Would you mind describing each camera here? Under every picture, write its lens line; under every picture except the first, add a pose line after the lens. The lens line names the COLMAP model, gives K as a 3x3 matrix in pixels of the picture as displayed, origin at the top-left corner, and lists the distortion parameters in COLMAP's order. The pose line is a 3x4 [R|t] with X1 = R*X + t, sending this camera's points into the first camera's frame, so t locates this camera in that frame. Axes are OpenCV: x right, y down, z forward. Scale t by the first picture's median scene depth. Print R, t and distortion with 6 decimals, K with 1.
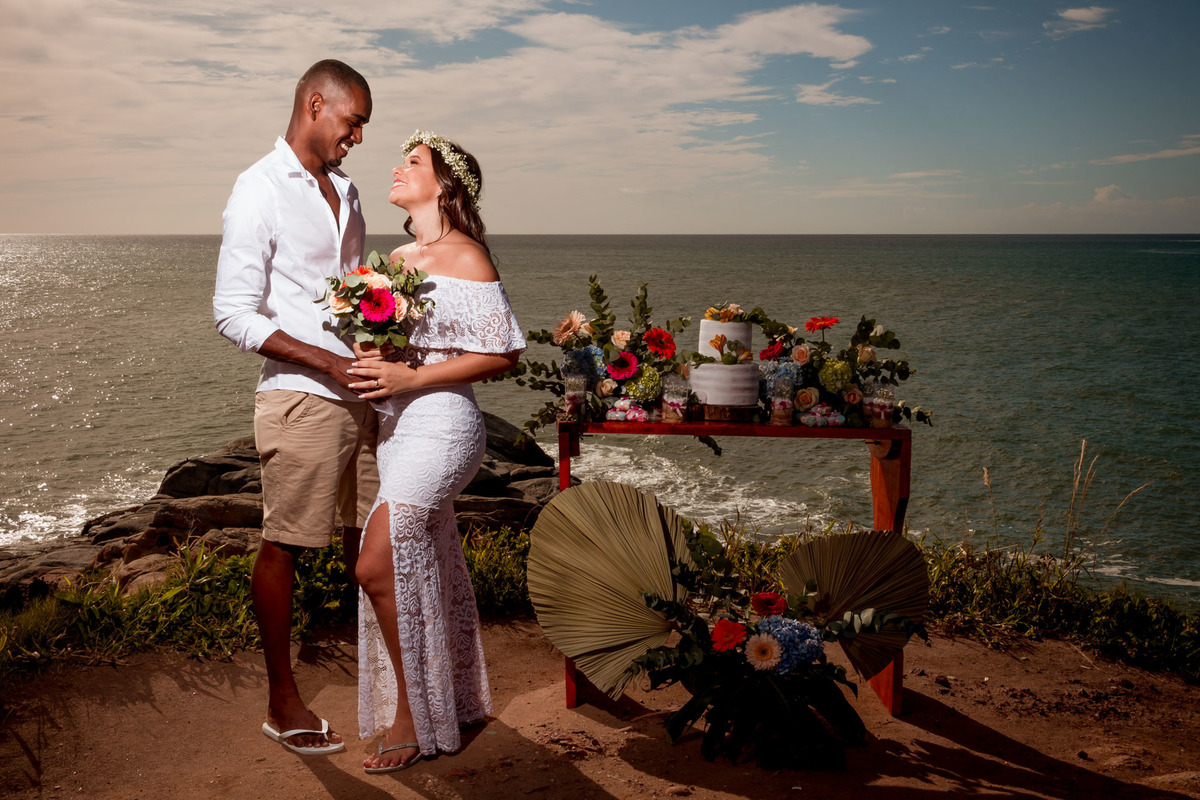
lens RADIAL K [[1390.2, 0, 600.0], [0, 1390.2, 400.0], [0, 0, 1]] dist [0.017592, 0.018237]
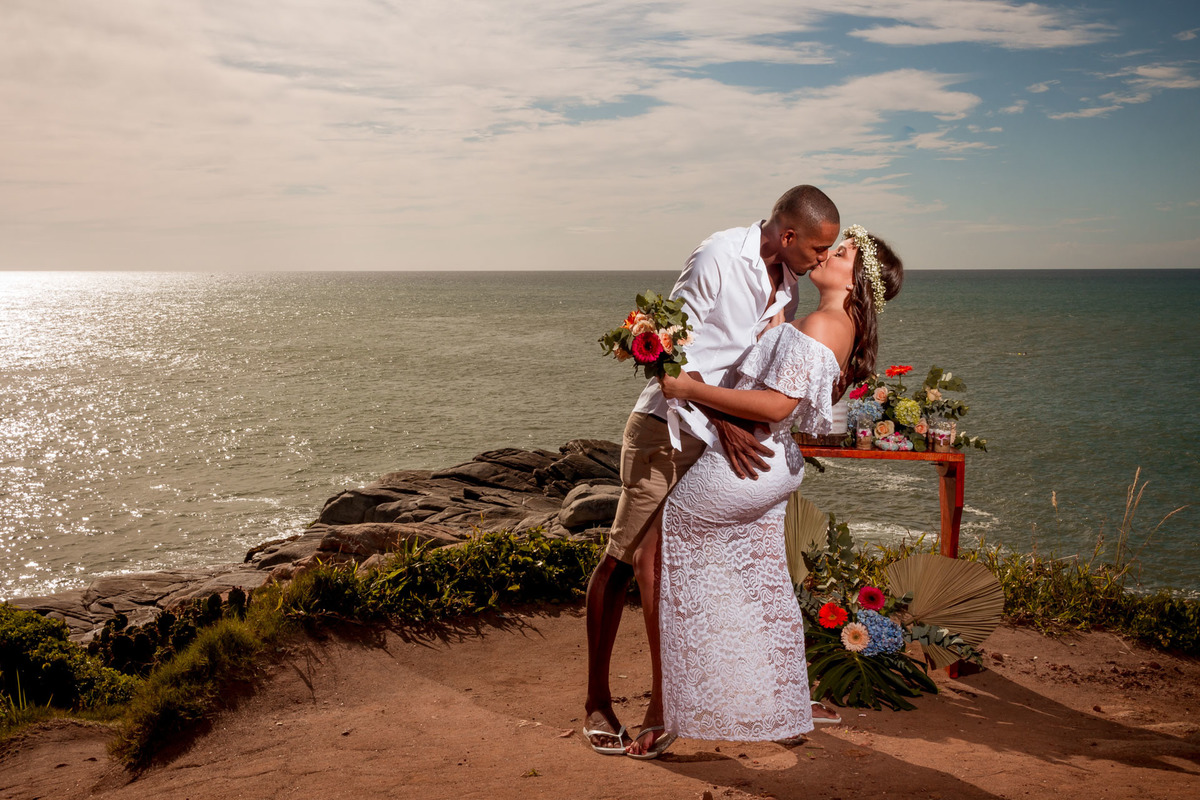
lens RADIAL K [[1421.2, 0, 600.0], [0, 1421.2, 400.0], [0, 0, 1]] dist [0.015298, 0.041269]
pose [[0.994666, 0.008257, -0.102817, 0.021463], [-0.011077, 0.999577, -0.026882, 0.010069], [0.102551, 0.027877, 0.994337, -0.328404]]
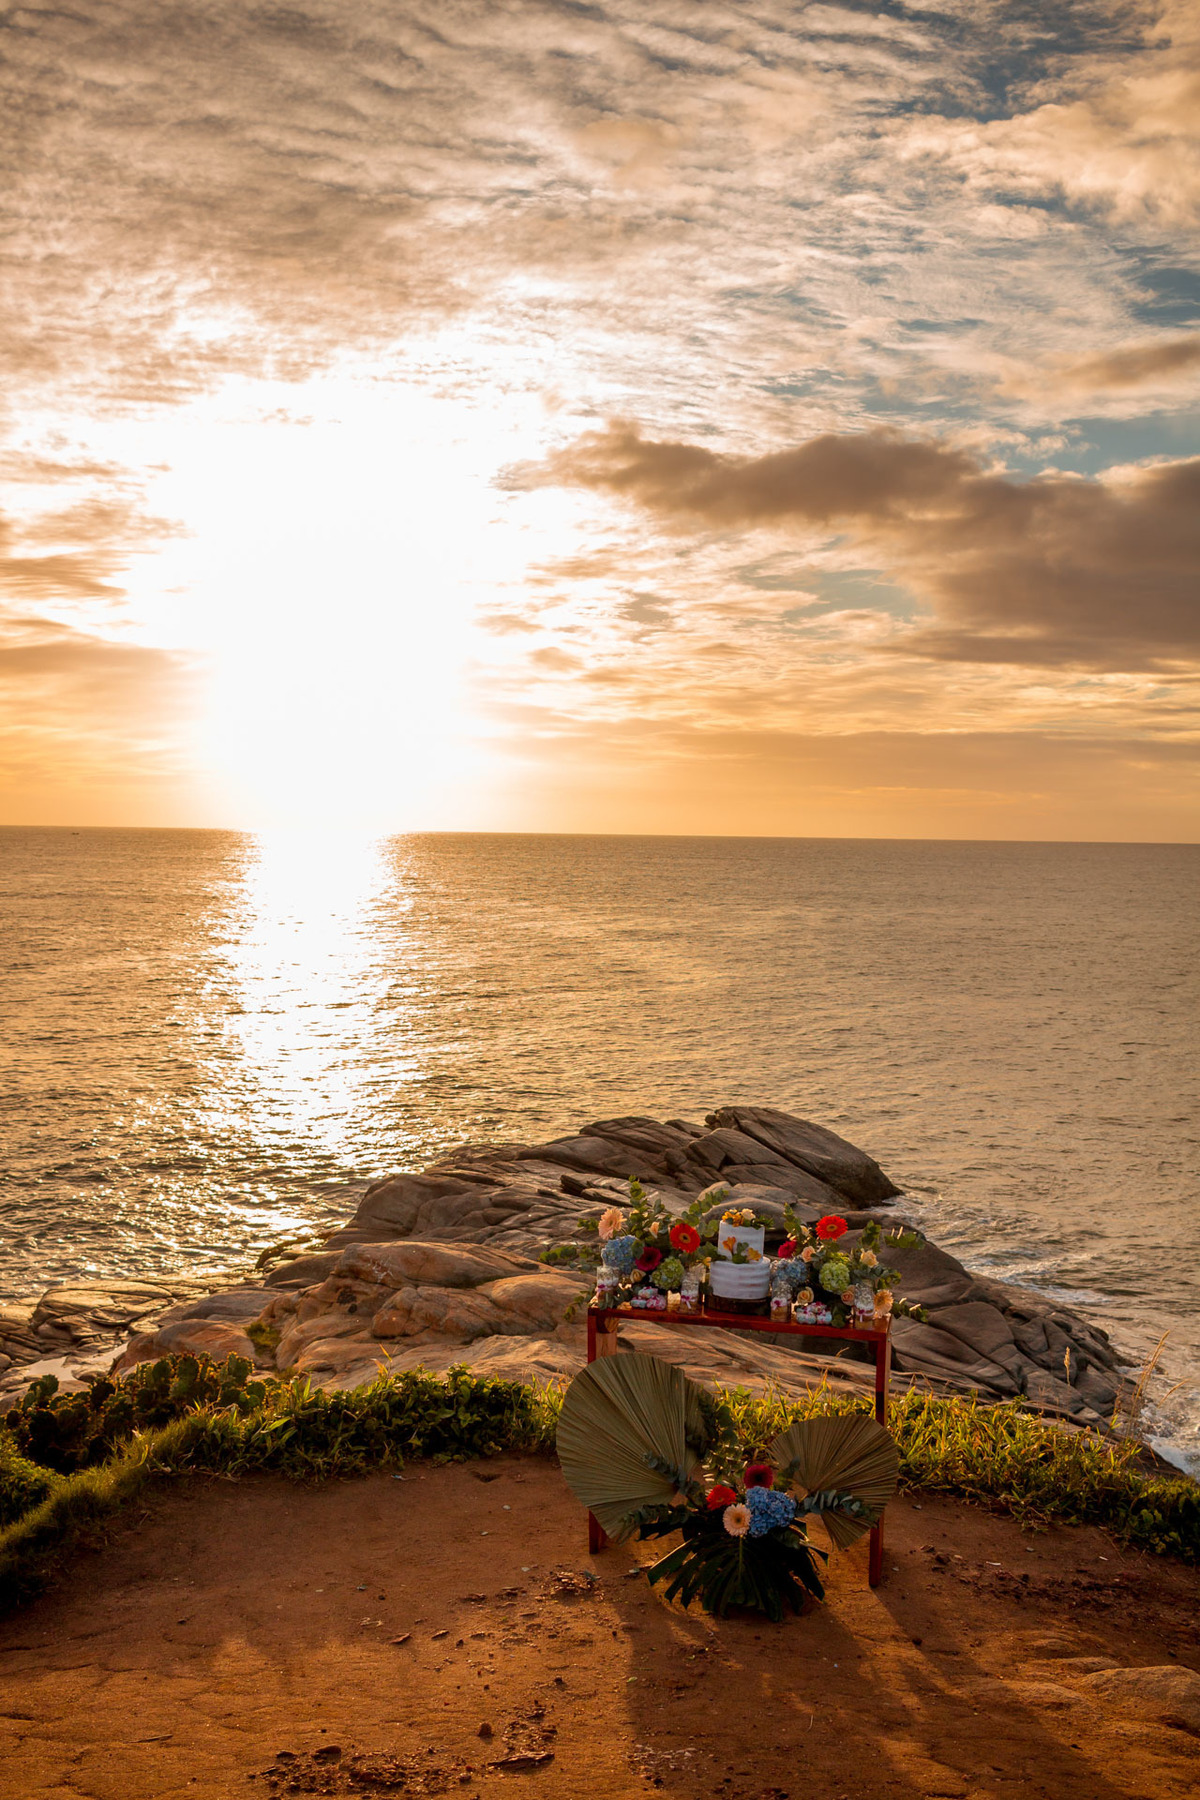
lens RADIAL K [[2085.3, 0, 621.7], [0, 2085.3, 835.4], [0, 0, 1]] dist [0.017592, 0.018237]
pose [[0.980214, 0.022315, -0.196678, 0.323095], [-0.044275, 0.993167, -0.107975, -0.182794], [0.192925, 0.114547, 0.974505, -0.748504]]
